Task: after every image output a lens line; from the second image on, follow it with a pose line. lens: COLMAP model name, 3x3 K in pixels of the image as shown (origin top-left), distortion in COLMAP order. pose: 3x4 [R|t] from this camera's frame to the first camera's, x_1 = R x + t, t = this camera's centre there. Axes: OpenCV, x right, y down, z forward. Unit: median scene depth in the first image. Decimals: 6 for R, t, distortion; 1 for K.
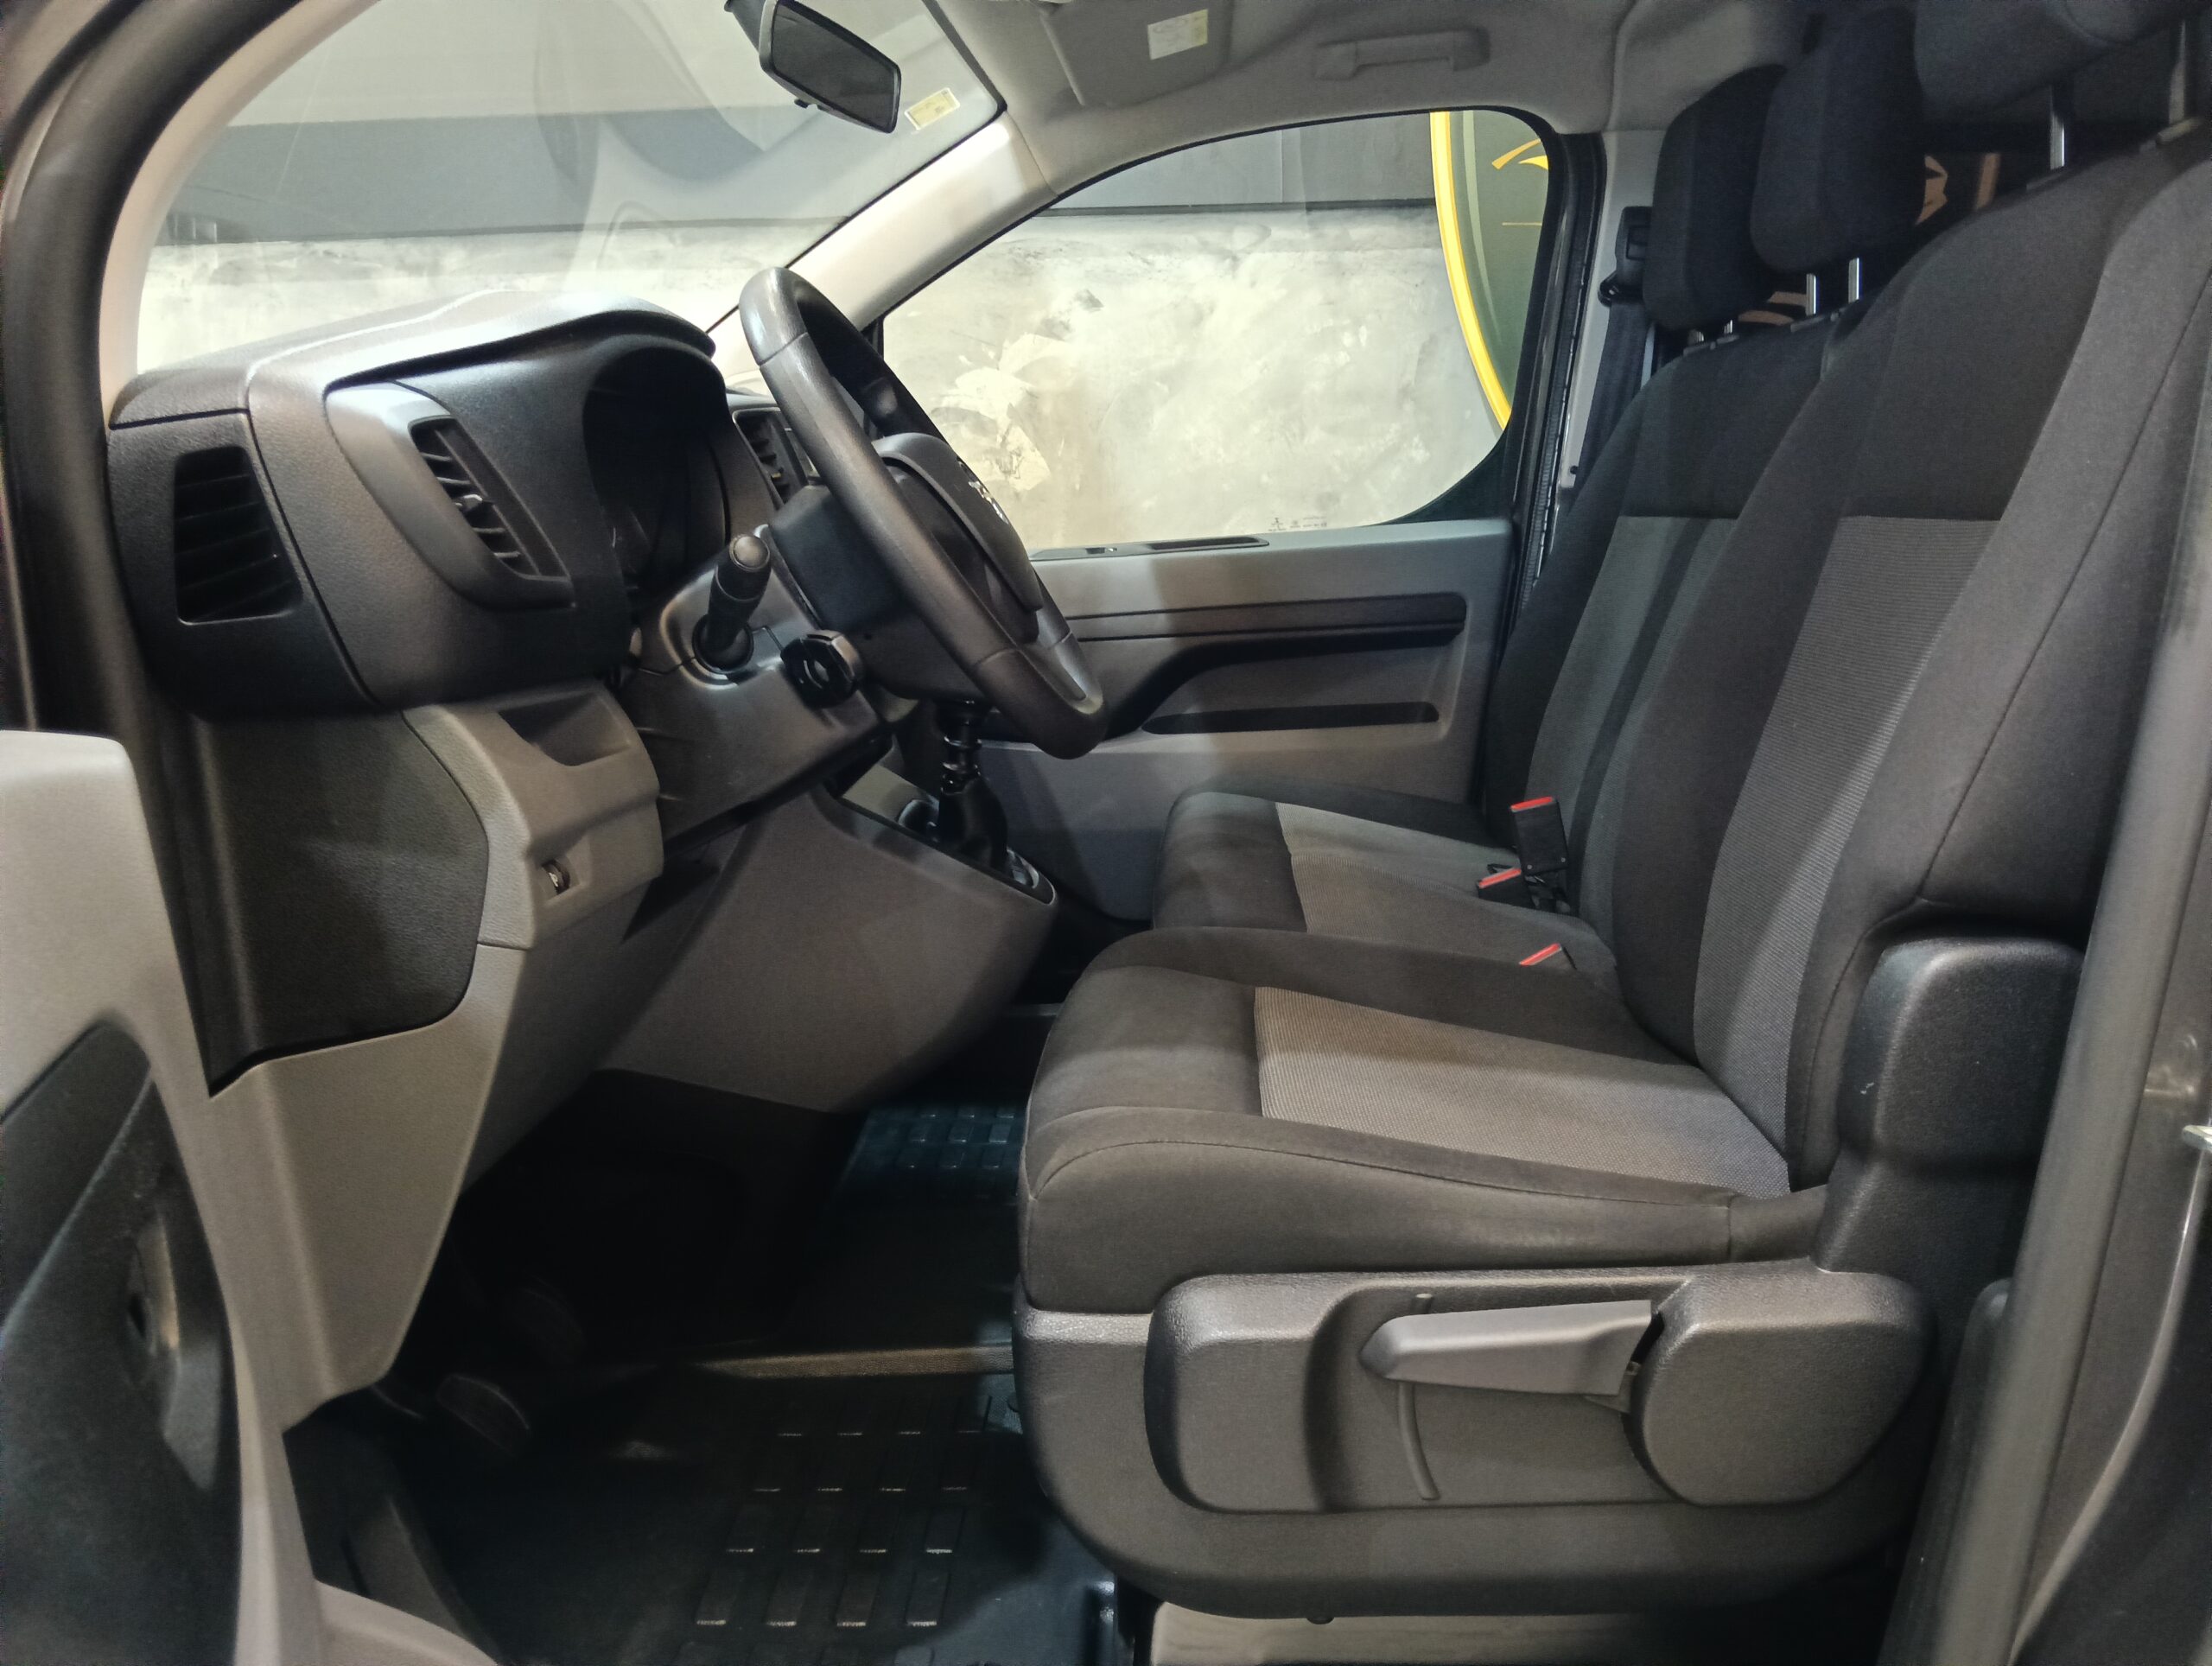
lens RADIAL K [[1827.5, 0, 1105.2], [0, 1827.5, 878.0], [0, 0, 1]] dist [0.033781, -0.083937]
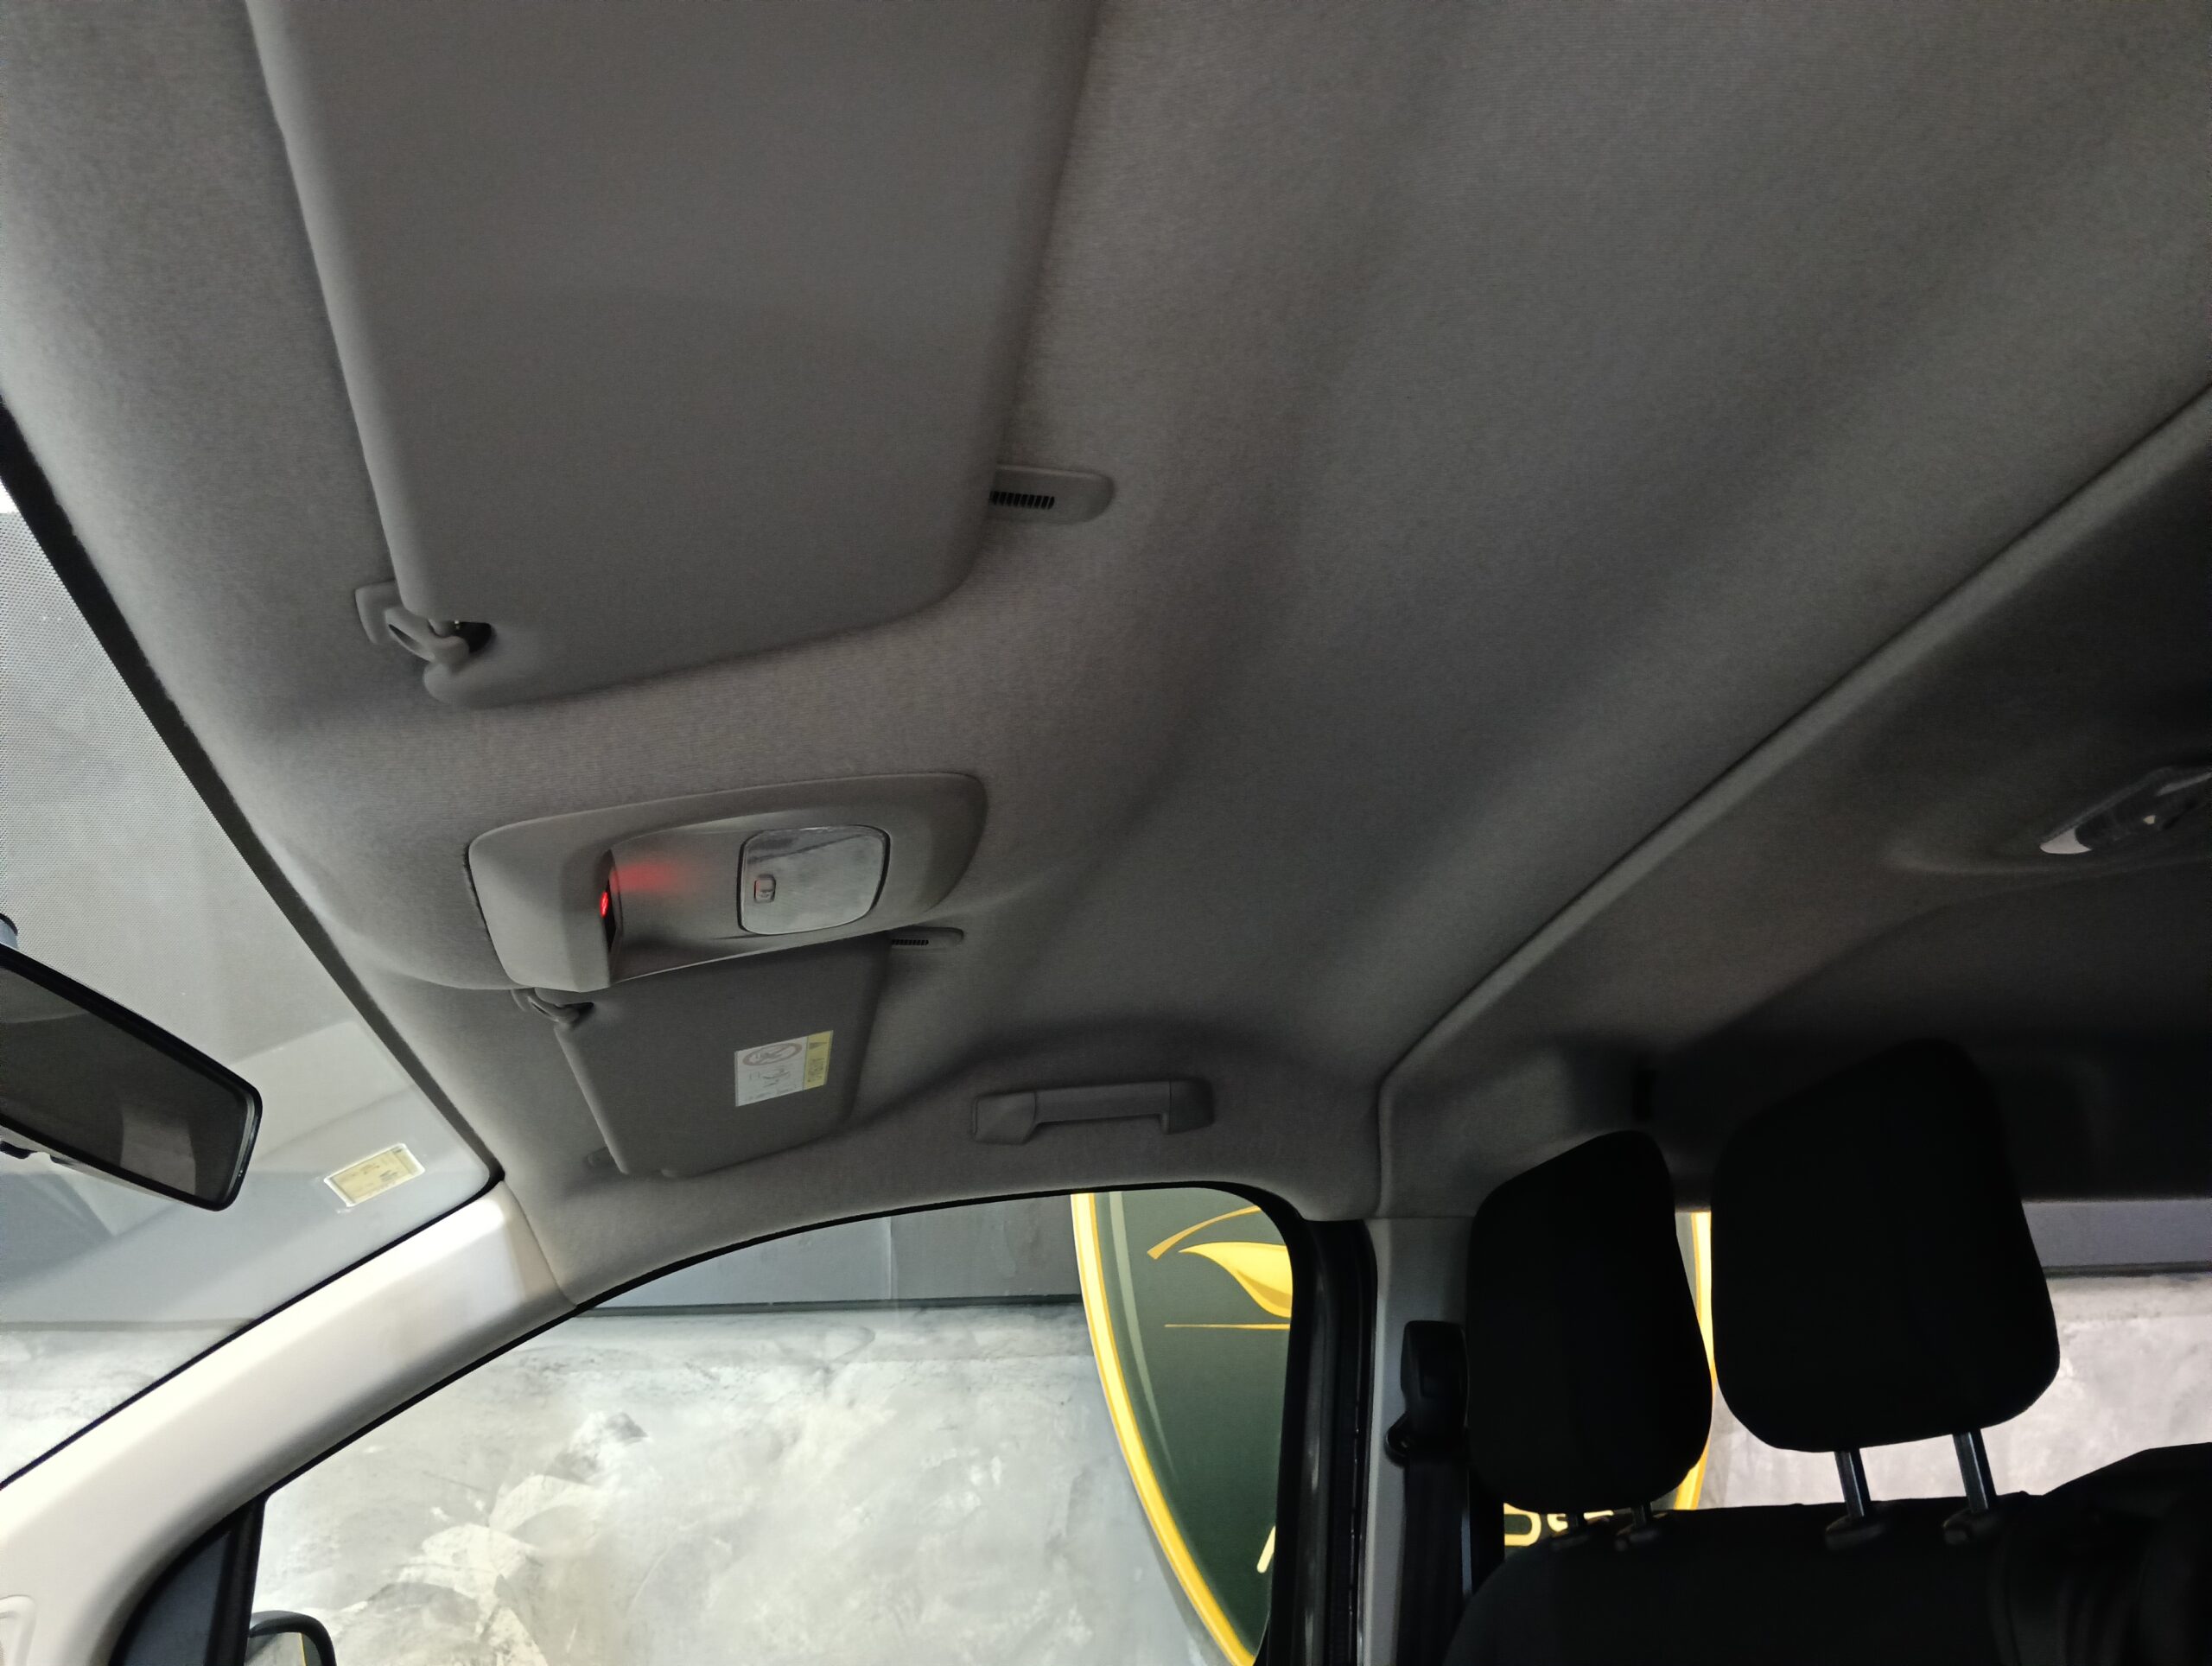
lens RADIAL K [[1827.5, 0, 1122.6], [0, 1827.5, 827.9], [0, 0, 1]] dist [0.033781, -0.083937]
pose [[0.971654, 0.058046, 0.229171, 0.002310], [0.080252, 0.830838, -0.550698, -0.098952], [-0.222370, 0.553479, 0.802628, 0.243101]]
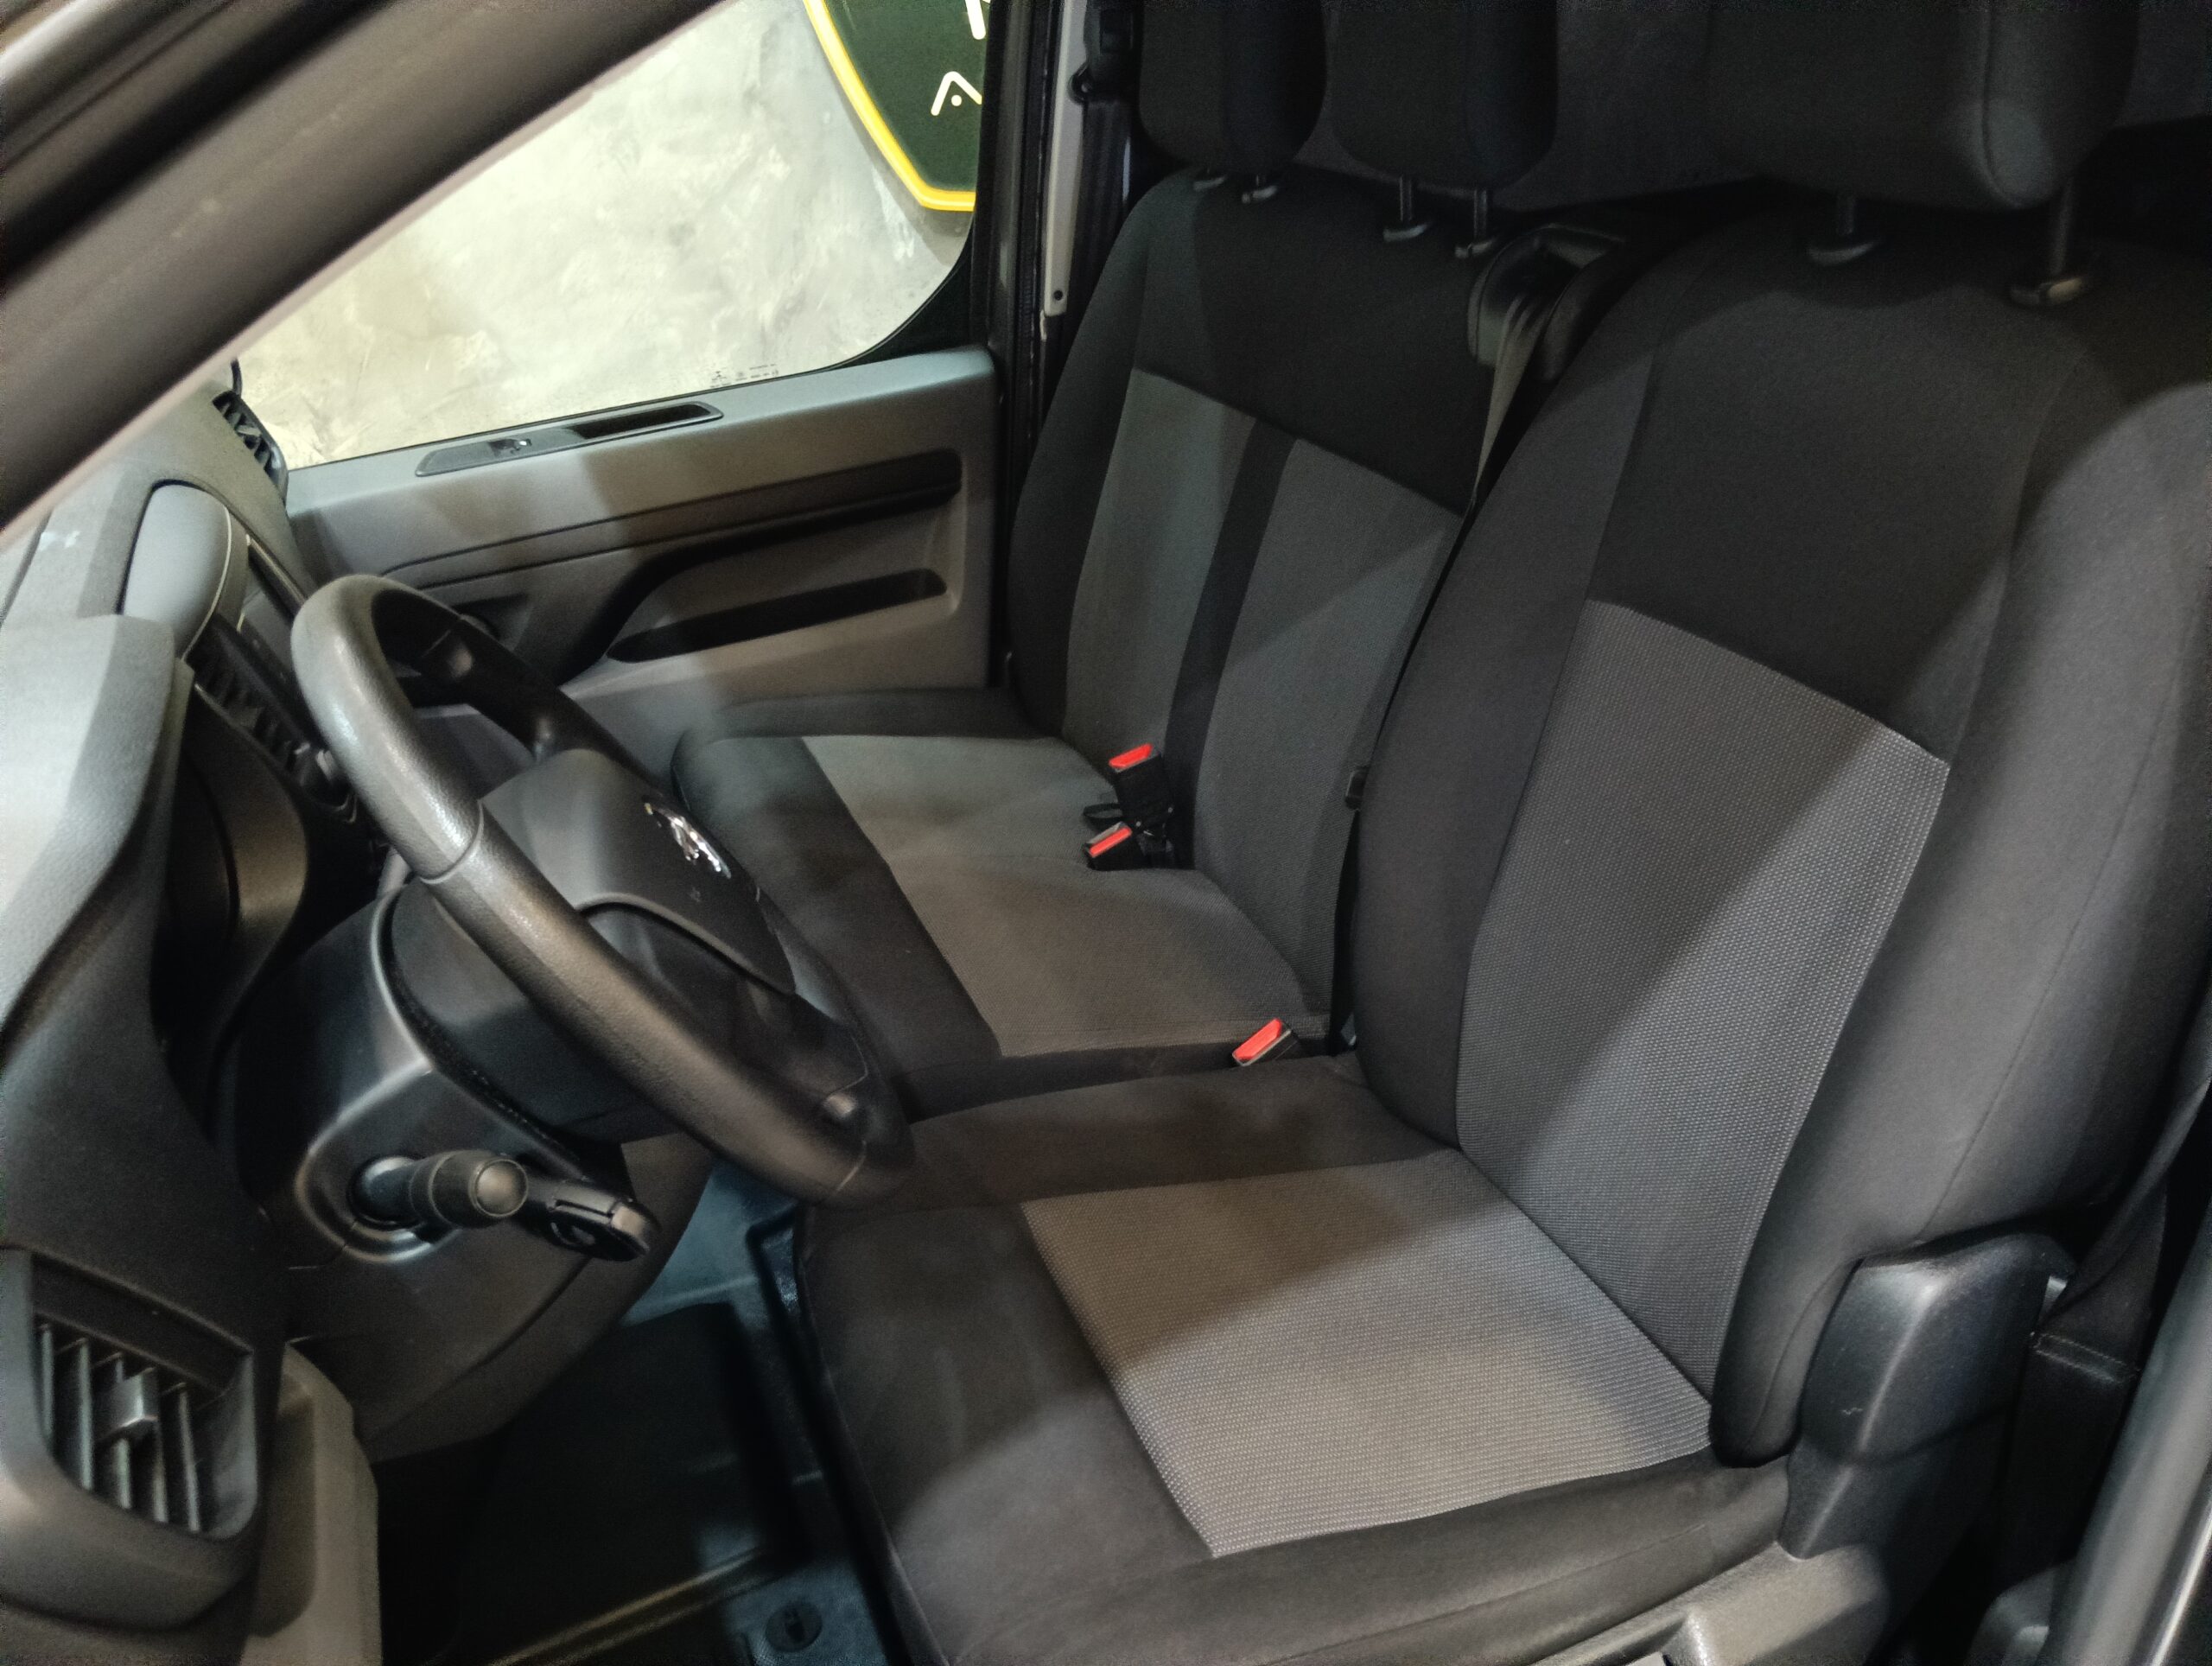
lens RADIAL K [[1827.5, 0, 1089.3], [0, 1827.5, 845.5], [0, 0, 1]] dist [0.033781, -0.083937]
pose [[0.911303, -0.221555, 0.347046, -0.067856], [0.128510, 0.953827, 0.271475, -0.151648], [-0.391169, -0.202797, 0.897697, 0.113713]]
